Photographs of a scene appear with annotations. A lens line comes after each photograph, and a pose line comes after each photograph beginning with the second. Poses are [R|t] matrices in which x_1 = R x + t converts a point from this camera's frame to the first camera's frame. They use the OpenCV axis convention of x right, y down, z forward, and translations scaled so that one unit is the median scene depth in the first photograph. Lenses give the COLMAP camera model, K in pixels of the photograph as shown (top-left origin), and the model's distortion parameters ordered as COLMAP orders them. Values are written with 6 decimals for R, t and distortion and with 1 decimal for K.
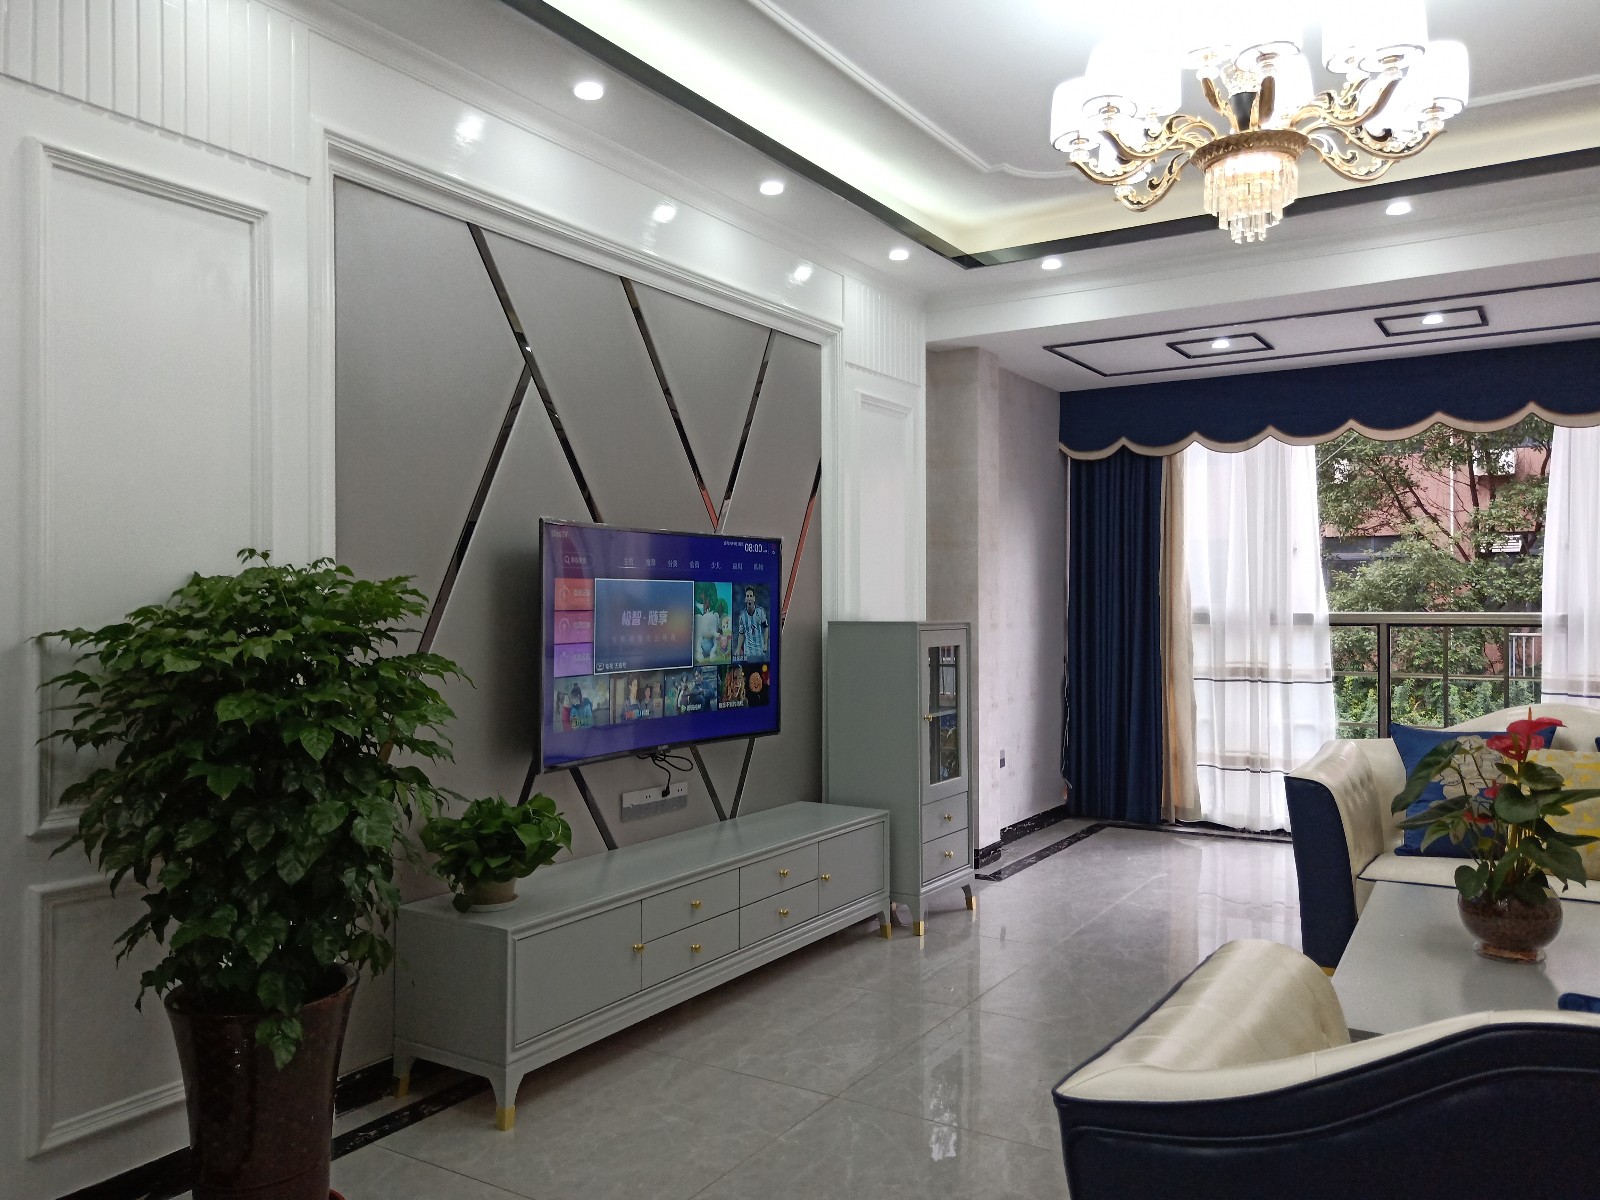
lens RADIAL K [[1220.0, 0, 807.1], [0, 1220.0, 606.4], [0, 0, 1]] dist [0.020992, 0.005976]
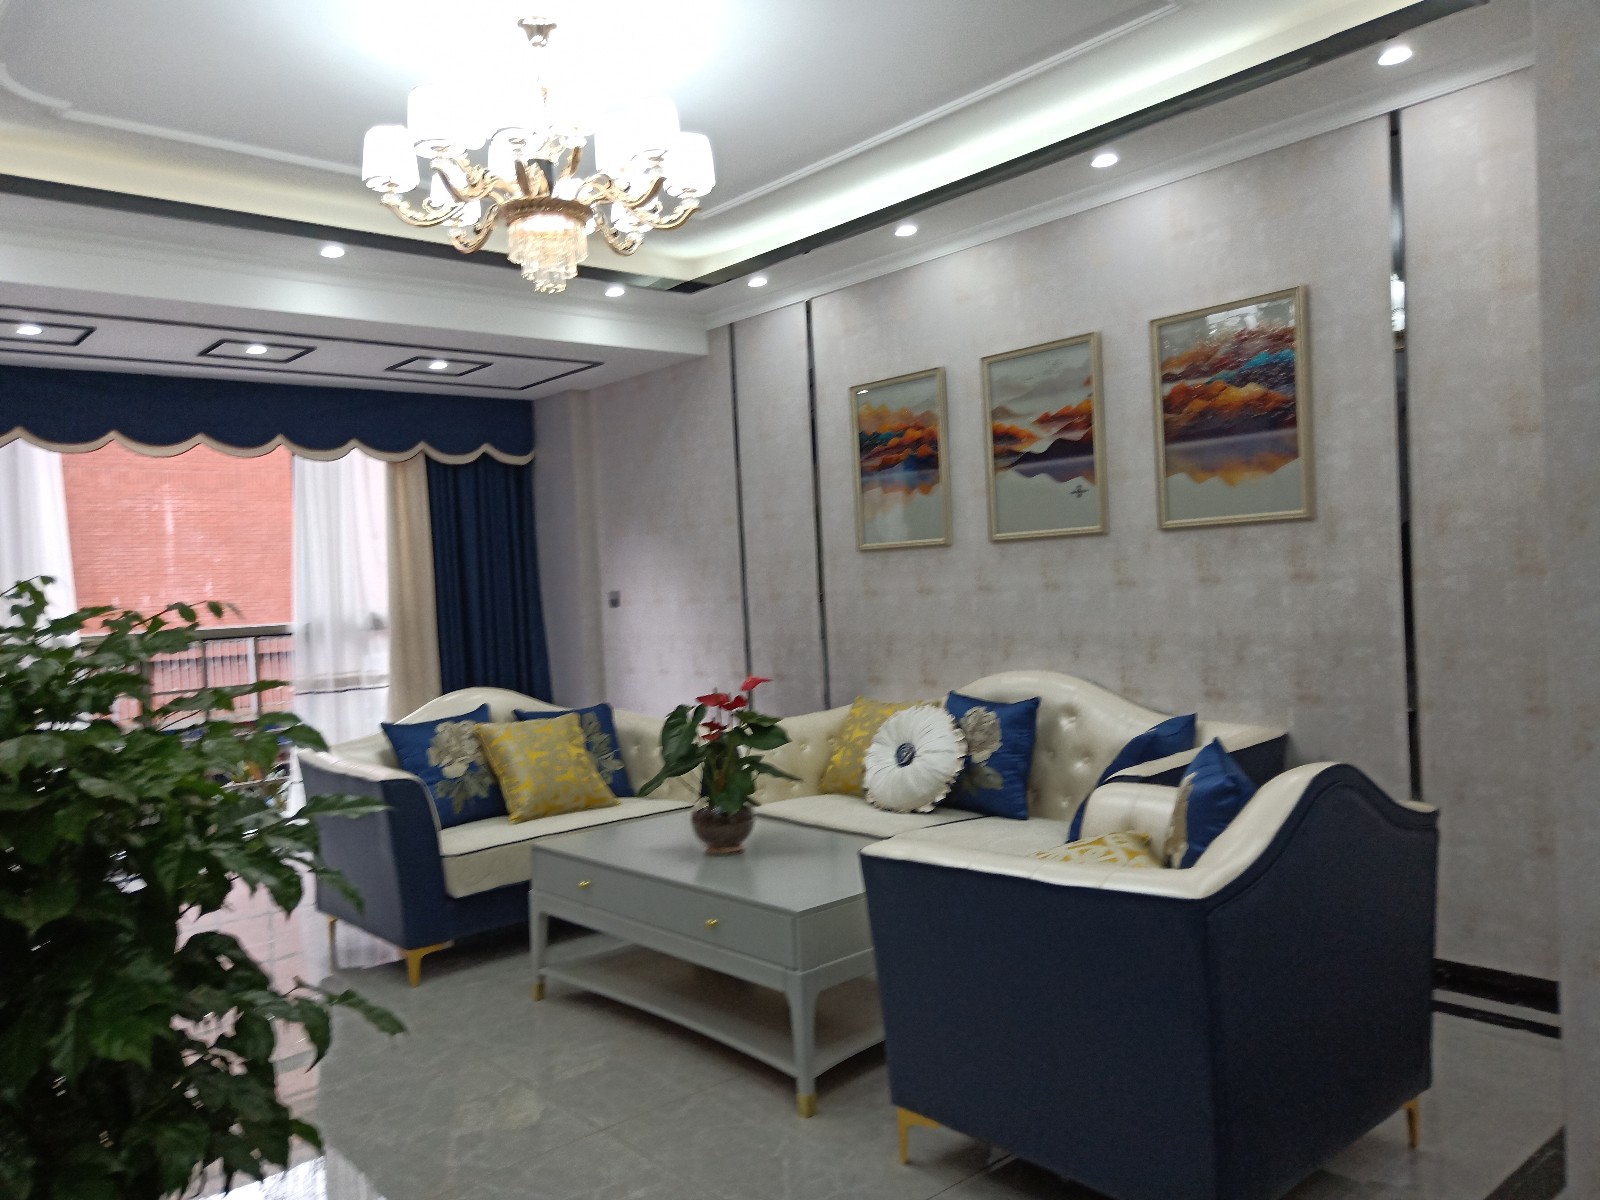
lens RADIAL K [[1199.5, 0, 807.1], [0, 1199.5, 598.0], [0, 0, 1]] dist [0.016580, 0.004740]
pose [[0.293199, -0.026348, 0.955688, -0.411513], [0.051558, 0.998601, 0.011713, -0.007391], [-0.954660, 0.045840, 0.294147, 0.286579]]
